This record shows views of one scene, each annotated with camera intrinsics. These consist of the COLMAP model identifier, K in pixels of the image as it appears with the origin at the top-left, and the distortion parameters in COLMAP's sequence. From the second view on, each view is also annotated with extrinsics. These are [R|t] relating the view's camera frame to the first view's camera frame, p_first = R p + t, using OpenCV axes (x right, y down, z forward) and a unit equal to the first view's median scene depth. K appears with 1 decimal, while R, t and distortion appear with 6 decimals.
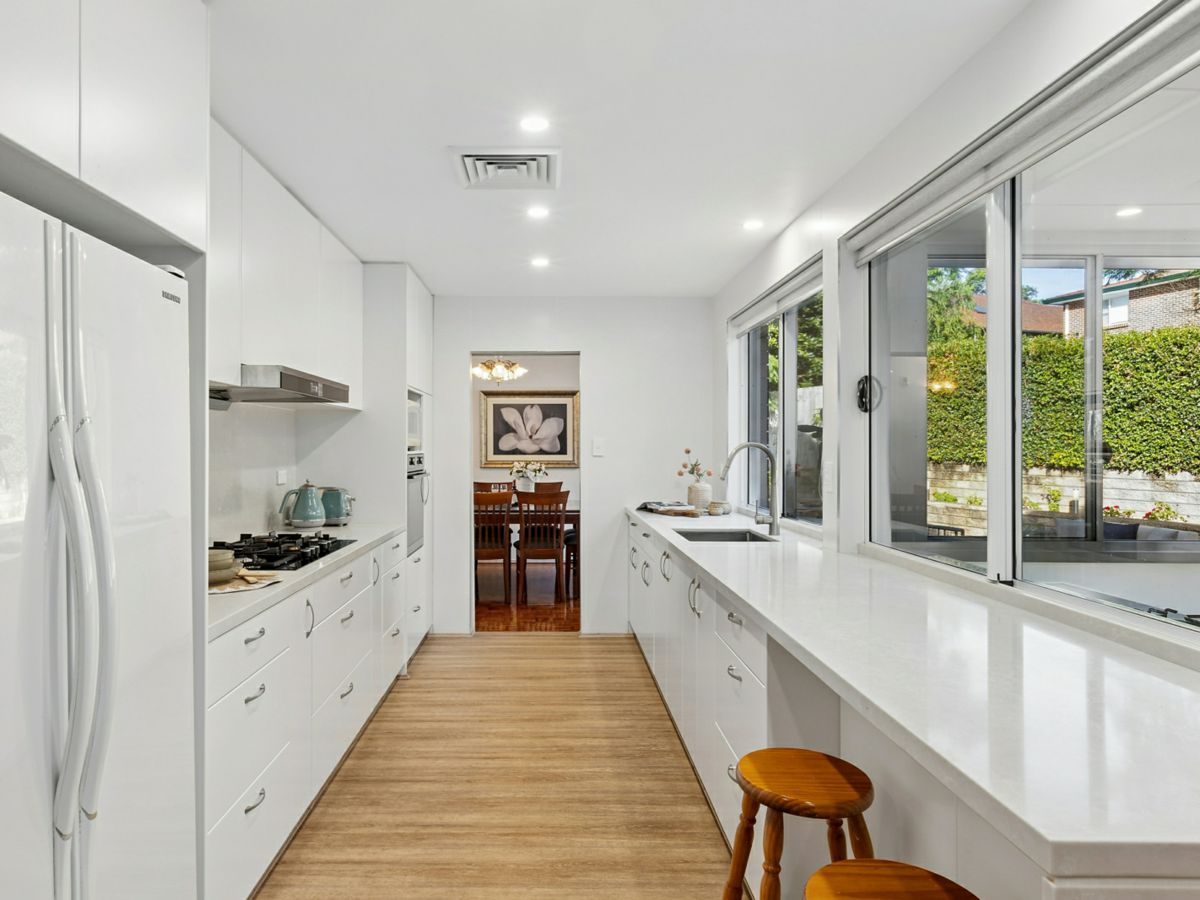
lens RADIAL K [[705.1, 0, 600.0], [0, 705.1, 450.0], [0, 0, 1]] dist [0.001864, 0.000473]
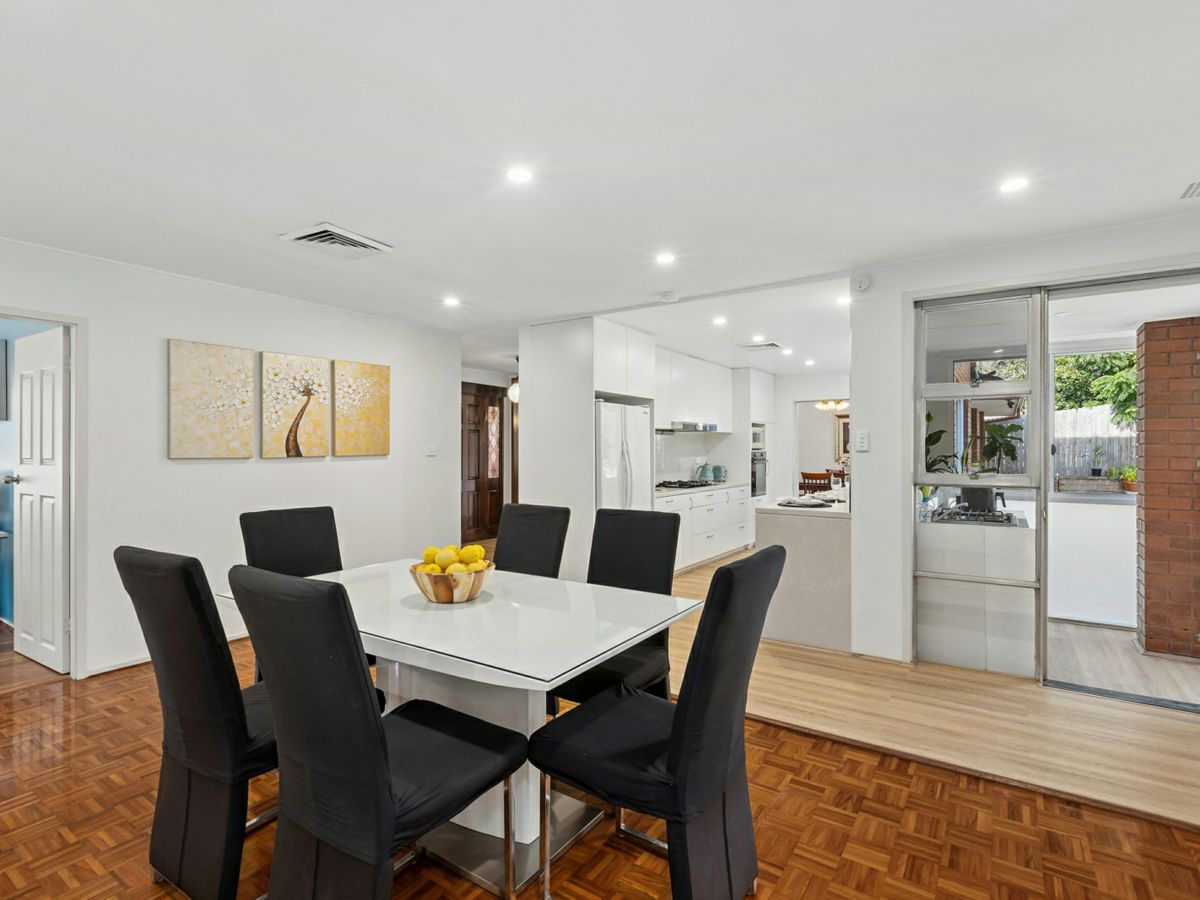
lens RADIAL K [[534.7, 0, 600.0], [0, 534.7, 450.0], [0, 0, 1]] dist [0.000014, -0.000002]
pose [[0.756833, -0.001285, -0.653607, 0.528454], [-0.003163, 0.999979, -0.005629, 0.012708], [0.653601, 0.006327, 0.756813, -0.663689]]
